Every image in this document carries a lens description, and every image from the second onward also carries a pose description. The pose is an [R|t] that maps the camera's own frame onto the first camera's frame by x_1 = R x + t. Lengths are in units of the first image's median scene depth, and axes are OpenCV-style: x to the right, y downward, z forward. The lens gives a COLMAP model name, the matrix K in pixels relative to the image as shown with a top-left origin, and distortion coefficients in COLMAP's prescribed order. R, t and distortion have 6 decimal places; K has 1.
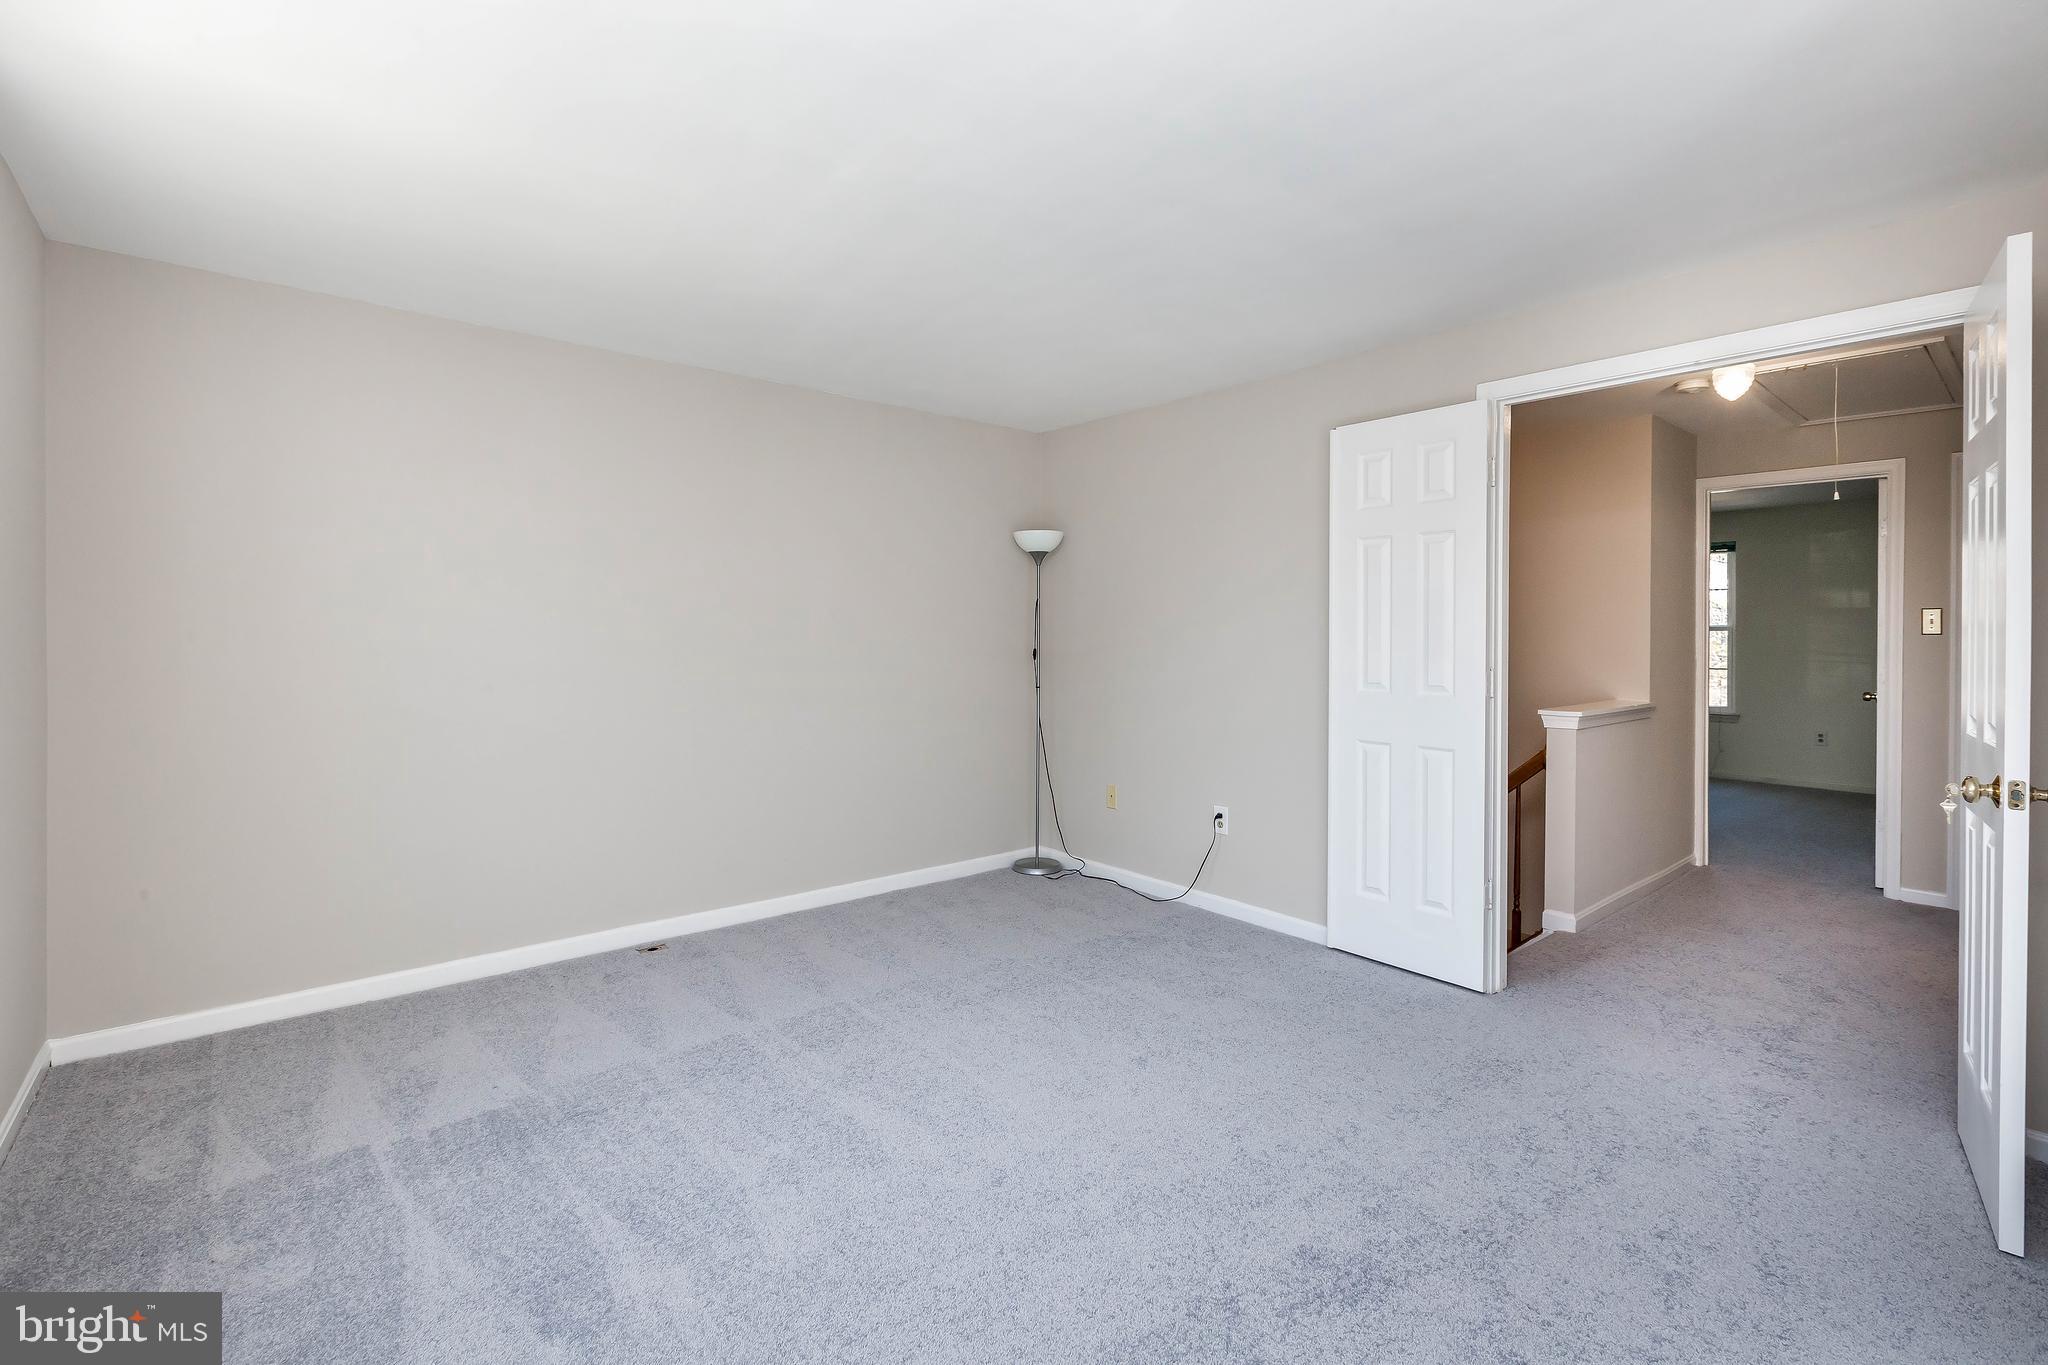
lens RADIAL K [[899.1, 0, 1027.2], [0, 899.1, 633.2], [0, 0, 1]] dist [0.002727, -0.000062]
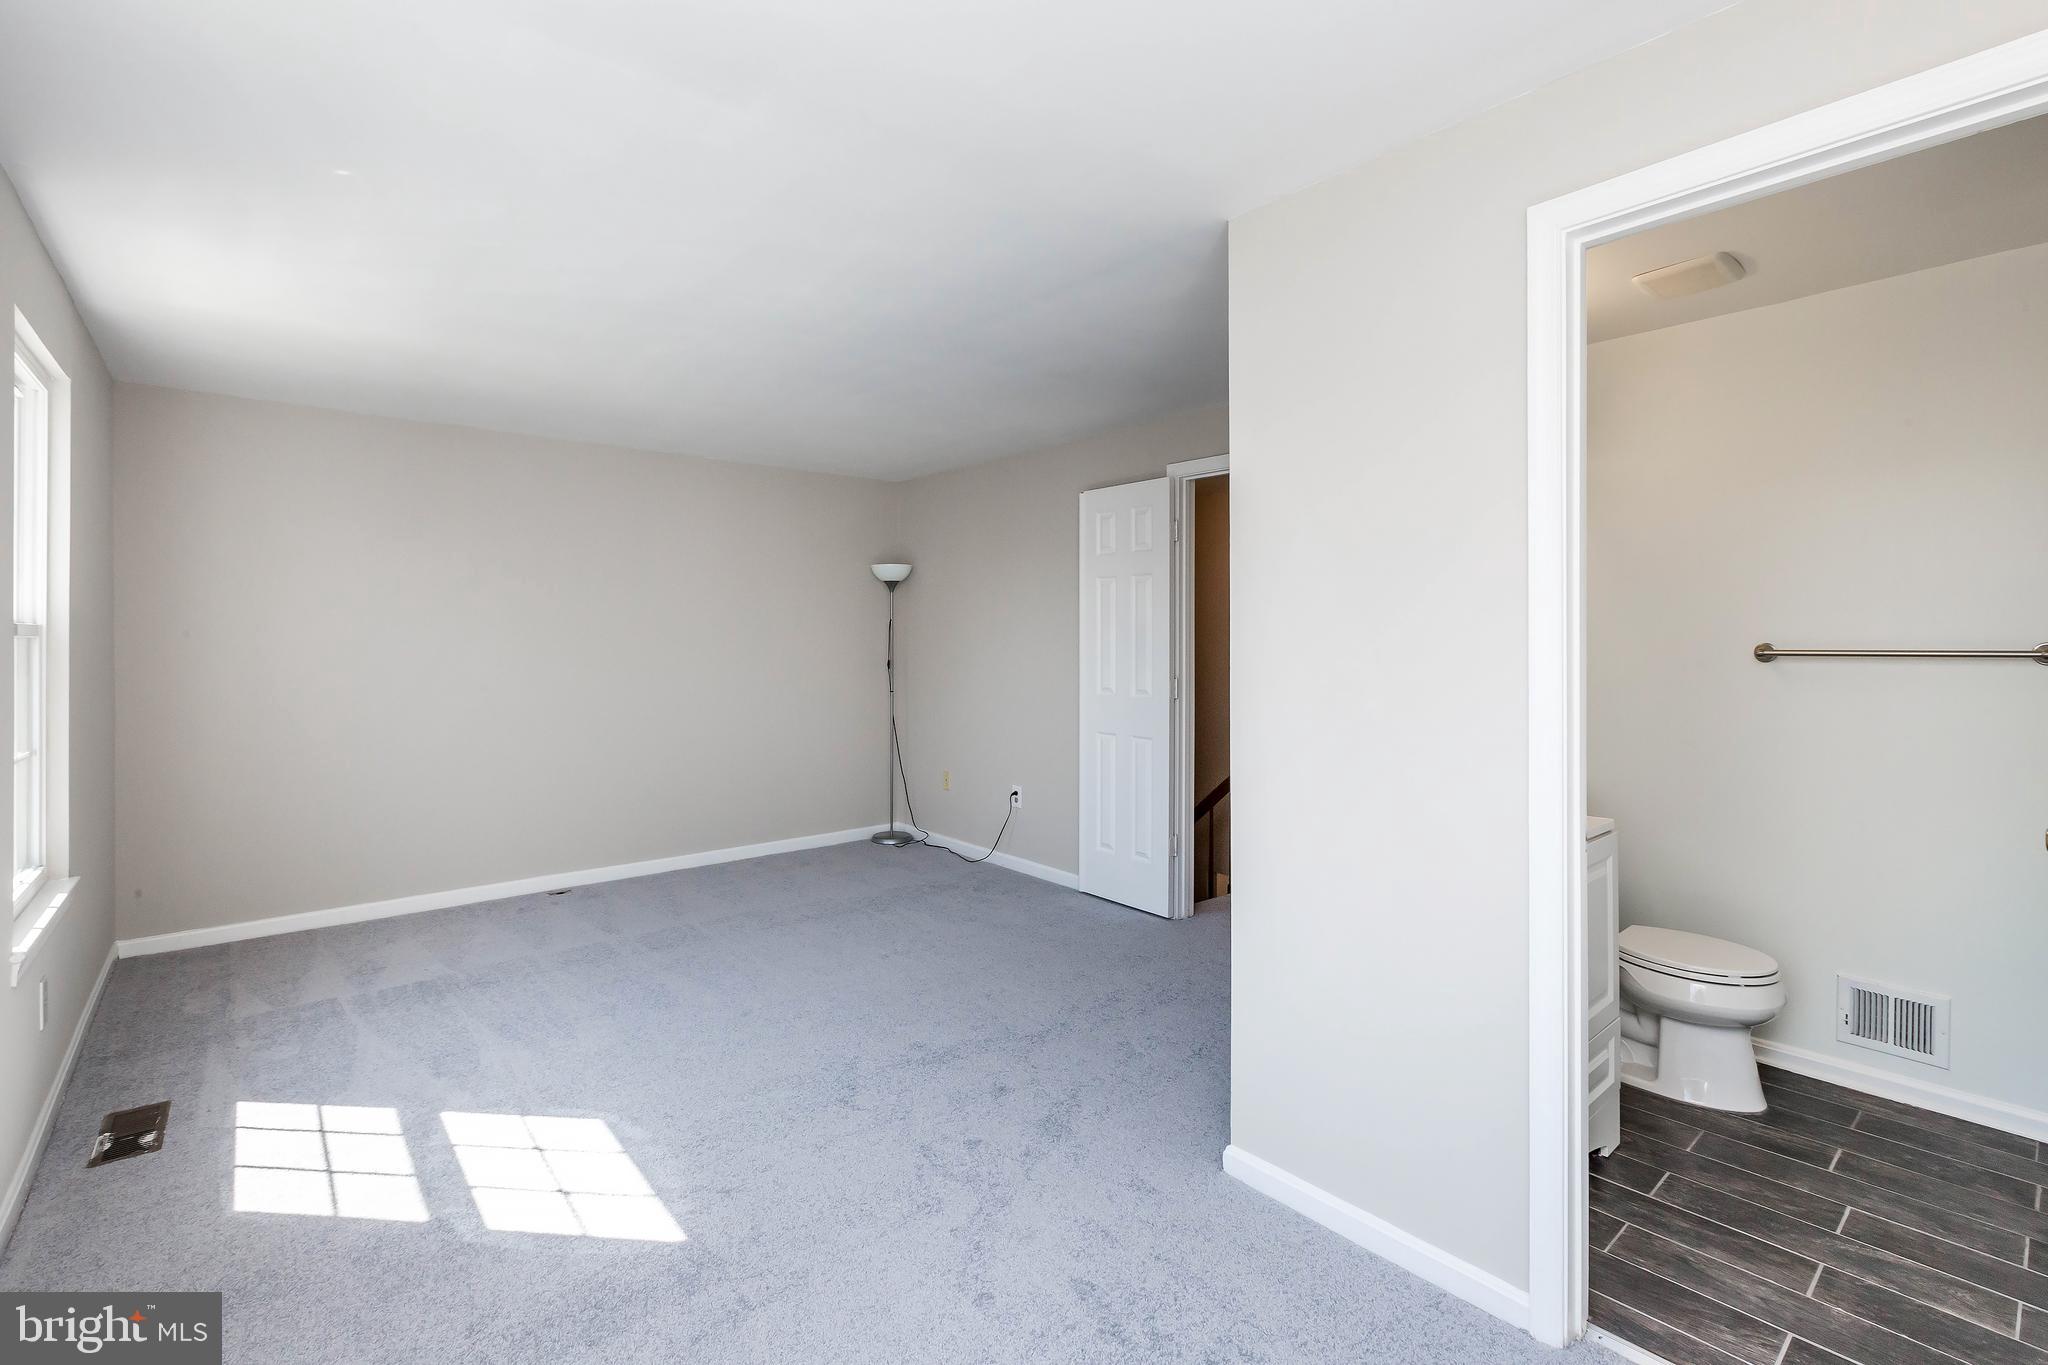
lens RADIAL K [[935.0, 0, 1044.7], [0, 935.0, 637.2], [0, 0, 1]] dist [-0.003098, -0.000125]
pose [[0.999997, -0.002305, -0.000338, 0.320438], [0.002305, 0.999995, 0.002133, -0.023473], [0.000333, -0.002133, 0.999998, -0.393042]]
